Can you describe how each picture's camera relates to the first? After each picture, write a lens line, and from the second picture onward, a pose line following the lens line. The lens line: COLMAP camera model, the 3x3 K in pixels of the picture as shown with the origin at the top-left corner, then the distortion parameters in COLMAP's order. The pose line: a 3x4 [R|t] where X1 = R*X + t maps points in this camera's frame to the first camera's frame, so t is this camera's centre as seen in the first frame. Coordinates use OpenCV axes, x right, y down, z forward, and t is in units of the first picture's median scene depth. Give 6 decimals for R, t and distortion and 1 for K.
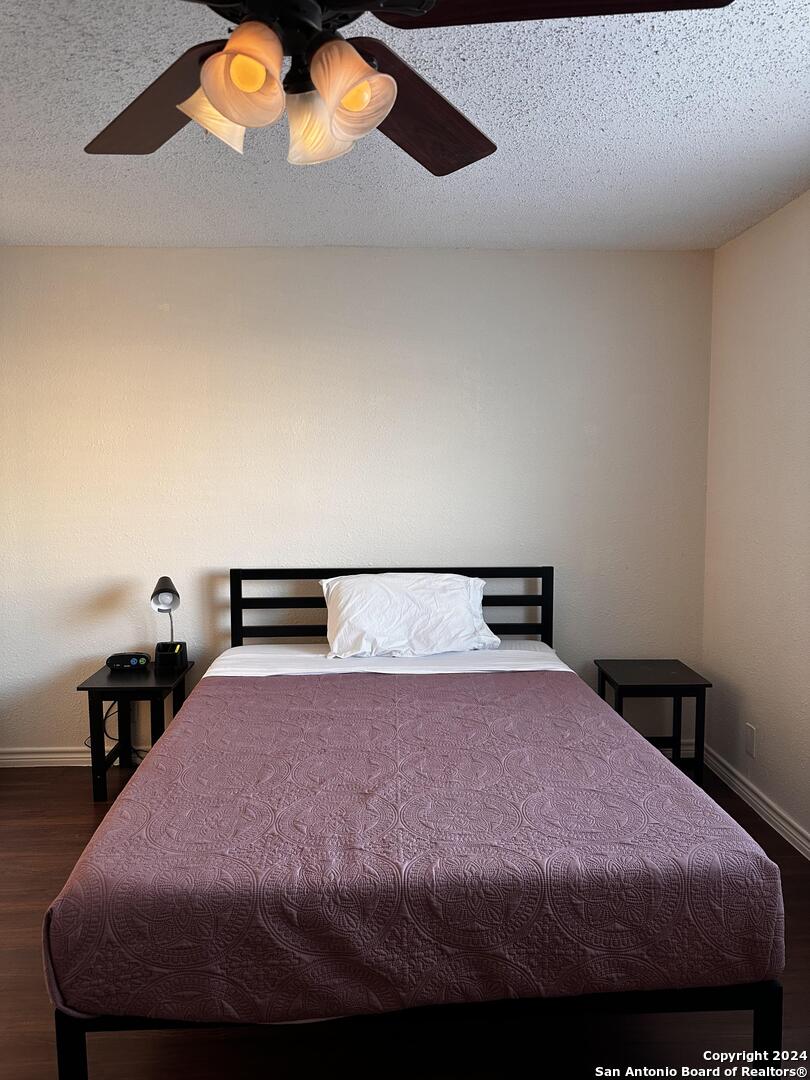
lens RADIAL K [[755.9, 0, 405.0], [0, 755.9, 540.0], [0, 0, 1]] dist [0.118206, -0.183778]
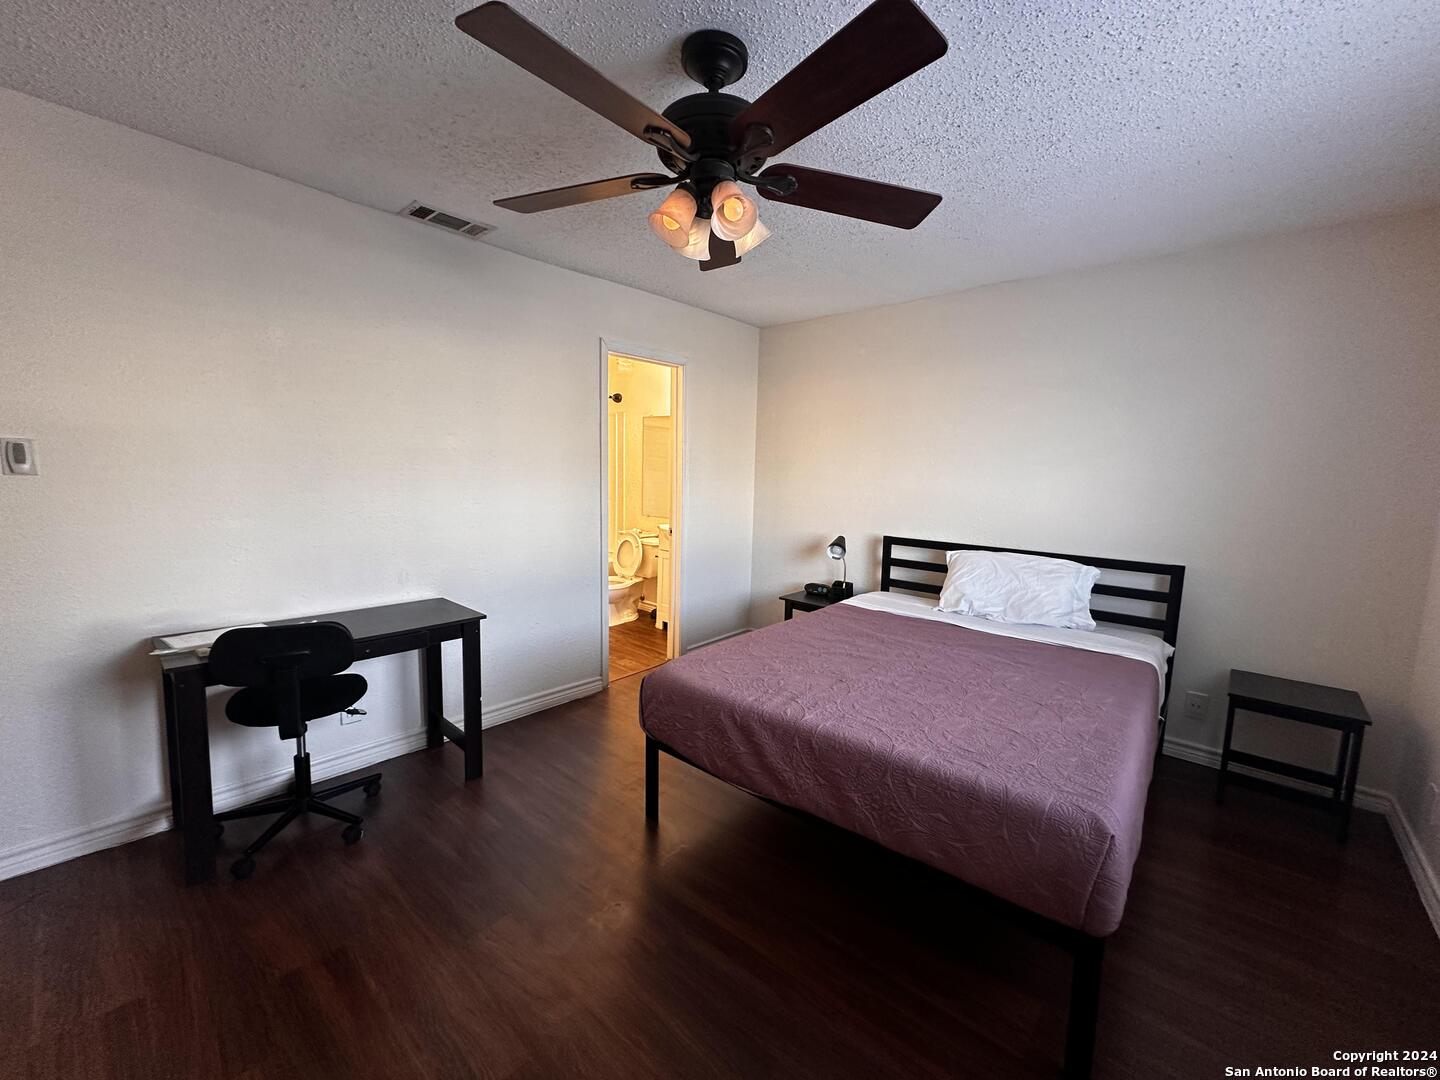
lens RADIAL K [[574.8, 0, 720.0], [0, 574.8, 540.0], [0, 0, 1]] dist [-0.000680, -0.000138]
pose [[0.721293, 0.104970, -0.684630, 0.287056], [-0.095053, 0.994099, 0.052275, 0.020666], [0.686077, 0.027371, 0.727014, 0.033072]]
